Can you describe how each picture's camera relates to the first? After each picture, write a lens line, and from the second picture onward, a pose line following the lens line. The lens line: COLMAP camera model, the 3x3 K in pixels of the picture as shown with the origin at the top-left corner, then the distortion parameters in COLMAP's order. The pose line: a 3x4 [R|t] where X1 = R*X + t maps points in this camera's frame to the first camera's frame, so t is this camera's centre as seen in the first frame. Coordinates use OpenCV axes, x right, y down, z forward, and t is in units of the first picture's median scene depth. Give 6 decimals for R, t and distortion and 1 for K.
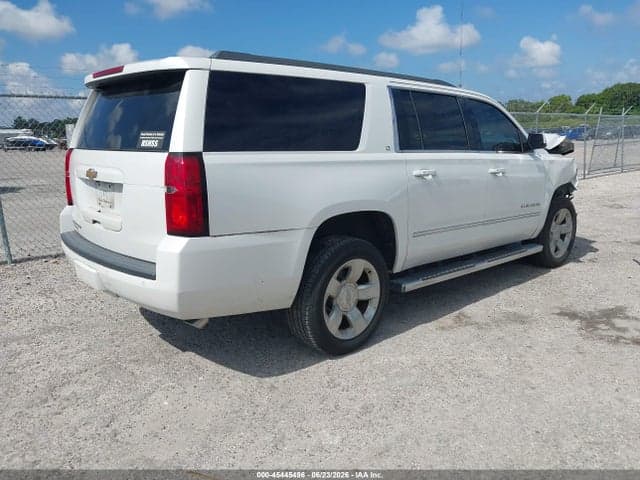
lens RADIAL K [[503.3, 0, 319.7], [0, 503.3, 244.4], [0, 0, 1]] dist [0.005587, -0.005727]
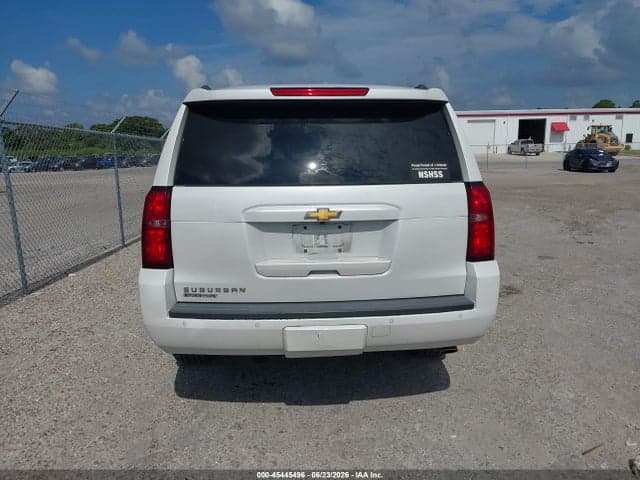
lens RADIAL K [[503.3, 0, 319.7], [0, 503.3, 244.4], [0, 0, 1]] dist [0.005587, -0.005727]
pose [[0.632134, -0.129441, 0.763971, -0.901511], [0.169650, 0.985147, 0.026541, -0.095245], [-0.756059, 0.112831, 0.644704, 0.404625]]
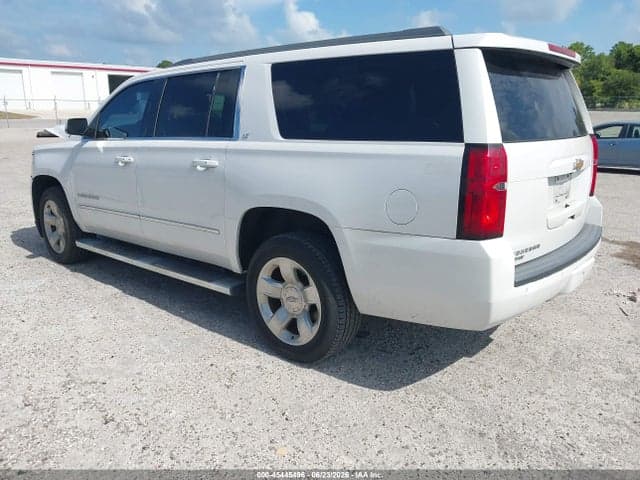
lens RADIAL K [[503.3, 0, 319.7], [0, 503.3, 244.4], [0, 0, 1]] dist [0.005587, -0.005727]
pose [[-0.112835, -0.241392, 0.963845, -1.092156], [0.205129, 0.943484, 0.260307, -0.282439], [-0.972209, 0.227085, -0.056942, 1.279590]]
